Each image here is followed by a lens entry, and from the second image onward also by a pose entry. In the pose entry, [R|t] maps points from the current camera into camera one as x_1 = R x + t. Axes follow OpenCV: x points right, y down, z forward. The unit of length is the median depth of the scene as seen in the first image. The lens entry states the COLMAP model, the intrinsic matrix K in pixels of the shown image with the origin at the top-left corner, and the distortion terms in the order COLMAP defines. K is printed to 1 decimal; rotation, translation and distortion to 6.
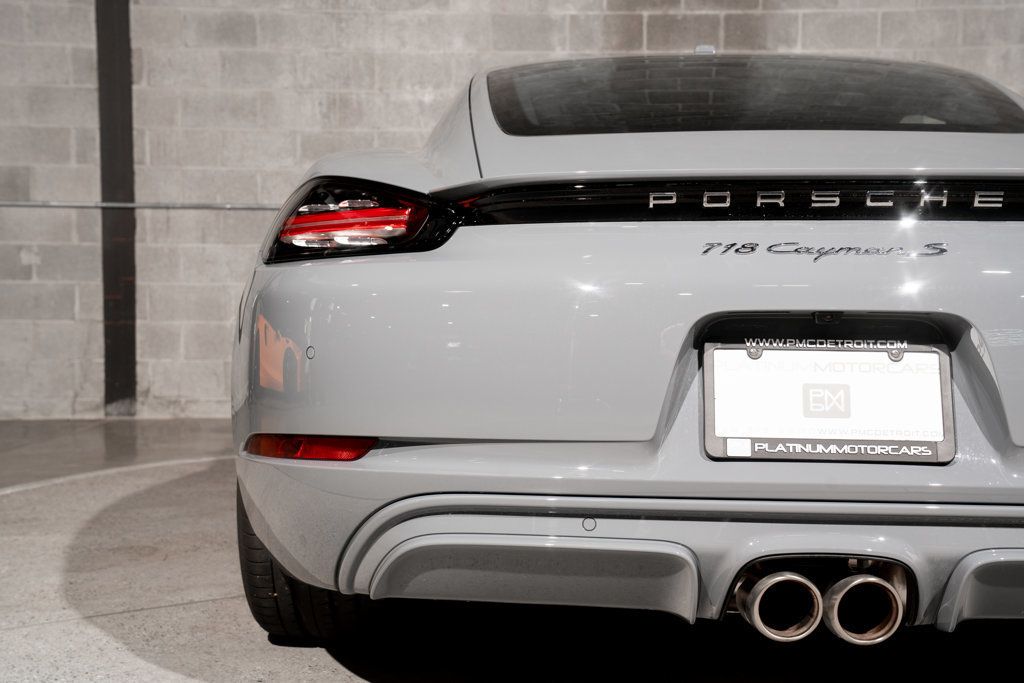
lens RADIAL K [[1334.1, 0, 499.3], [0, 1334.1, 344.5], [0, 0, 1]] dist [0.139798, 0.000000]
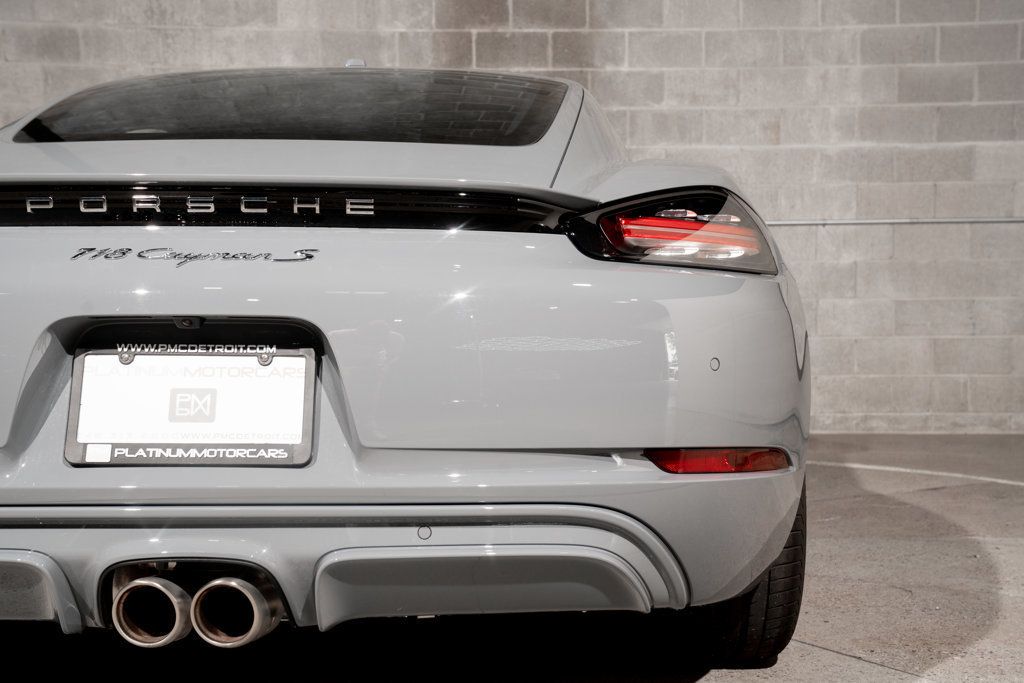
lens RADIAL K [[1334.1, 0, 518.0], [0, 1334.1, 346.1], [0, 0, 1]] dist [0.139798, 0.000000]
pose [[0.999764, -0.006480, 0.020739, 0.437177], [0.006755, 0.999890, -0.013234, 0.011865], [-0.020651, 0.013371, 0.999697, -0.008943]]
